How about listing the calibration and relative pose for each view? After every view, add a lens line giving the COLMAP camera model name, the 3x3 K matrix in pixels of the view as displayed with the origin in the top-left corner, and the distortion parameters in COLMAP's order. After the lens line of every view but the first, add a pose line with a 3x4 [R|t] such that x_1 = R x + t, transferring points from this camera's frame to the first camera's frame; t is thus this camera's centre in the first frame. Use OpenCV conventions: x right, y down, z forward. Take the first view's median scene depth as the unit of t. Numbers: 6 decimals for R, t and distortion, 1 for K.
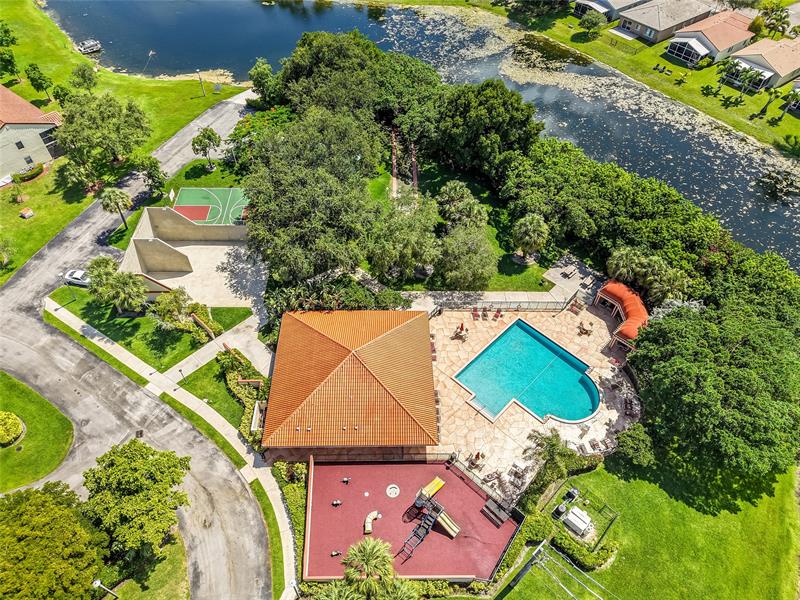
lens RADIAL K [[533.2, 0, 404.8], [0, 533.2, 304.0], [0, 0, 1]] dist [0.015236, -0.015388]
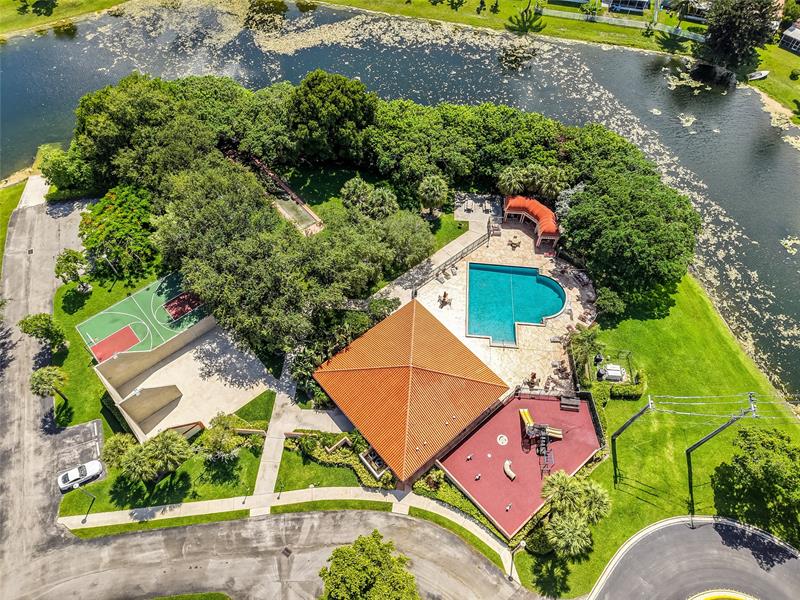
lens RADIAL K [[533.2, 0, 401.5], [0, 533.2, 301.7], [0, 0, 1]] dist [0.015236, -0.015388]
pose [[0.772100, -0.530861, 0.349354, -0.312841], [0.479728, 0.847421, 0.227462, -0.208711], [-0.416800, -0.008029, 0.908963, -0.007856]]
